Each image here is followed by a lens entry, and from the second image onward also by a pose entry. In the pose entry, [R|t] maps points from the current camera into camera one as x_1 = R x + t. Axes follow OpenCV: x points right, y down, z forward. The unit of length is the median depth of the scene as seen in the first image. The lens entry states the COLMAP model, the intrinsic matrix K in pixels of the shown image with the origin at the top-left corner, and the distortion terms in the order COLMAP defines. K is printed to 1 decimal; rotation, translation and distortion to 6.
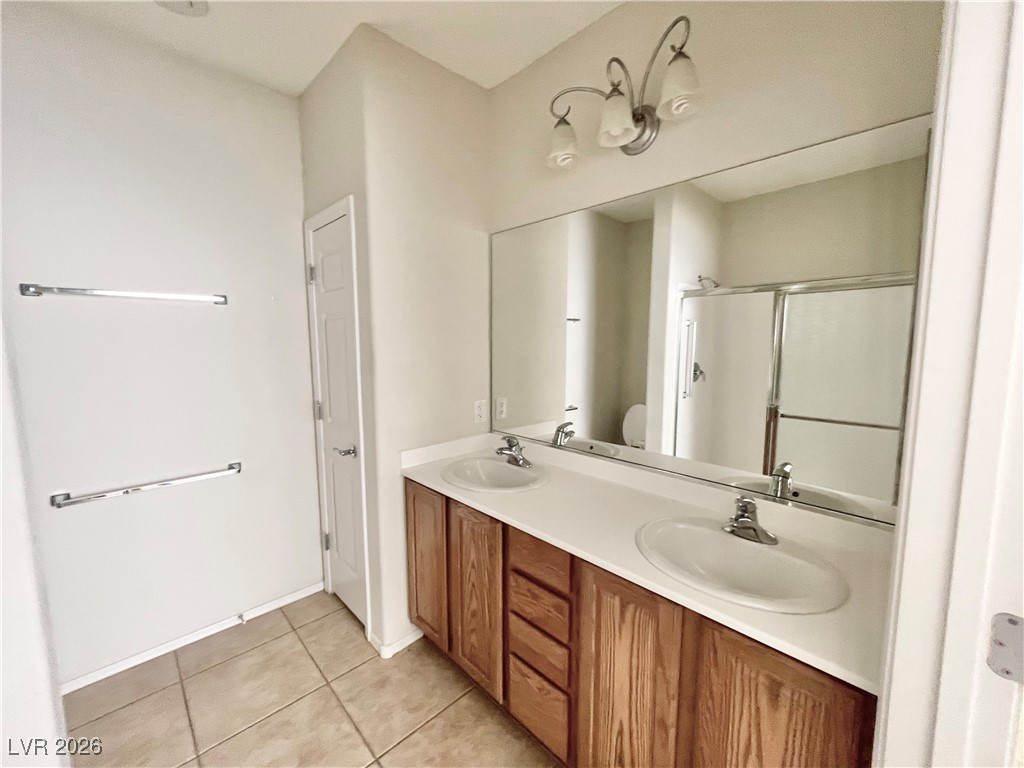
lens RADIAL K [[414.5, 0, 511.7], [0, 414.5, 383.8], [0, 0, 1]] dist [-0.000523, -0.000625]
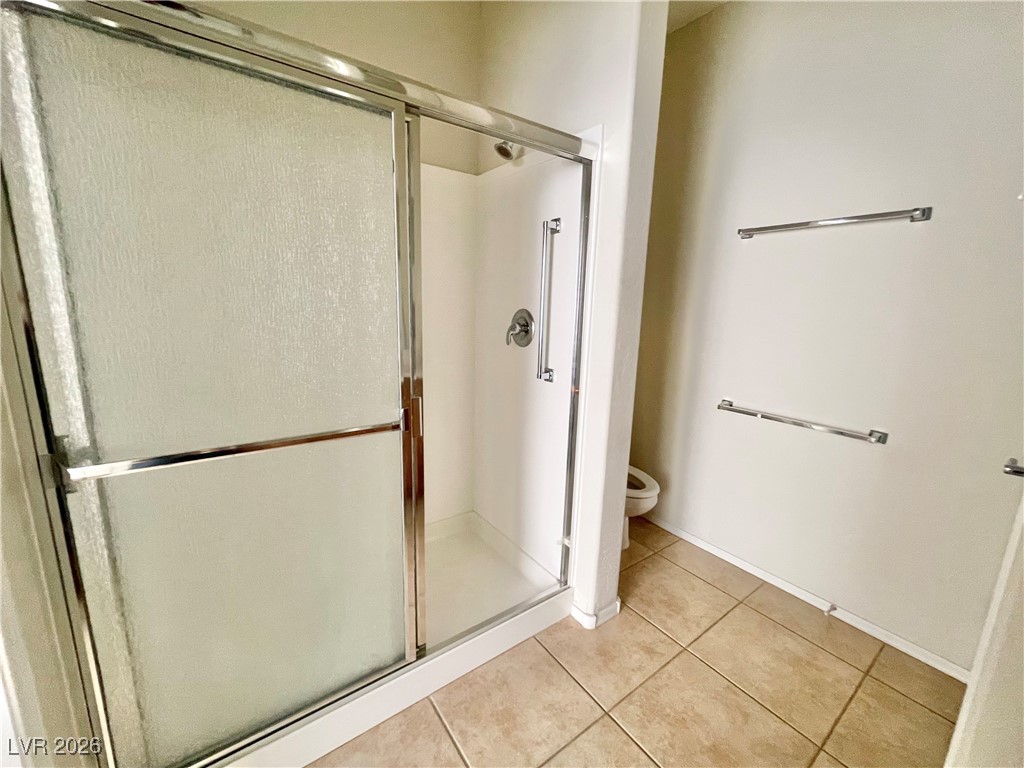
lens RADIAL K [[414.5, 0, 512.8], [0, 414.5, 380.9], [0, 0, 1]] dist [-0.000523, -0.000625]
pose [[-0.144715, 0.171689, -0.974464, 0.199838], [-0.141056, 0.971193, 0.192061, 0.057911], [0.979367, 0.165248, -0.116329, 0.459036]]
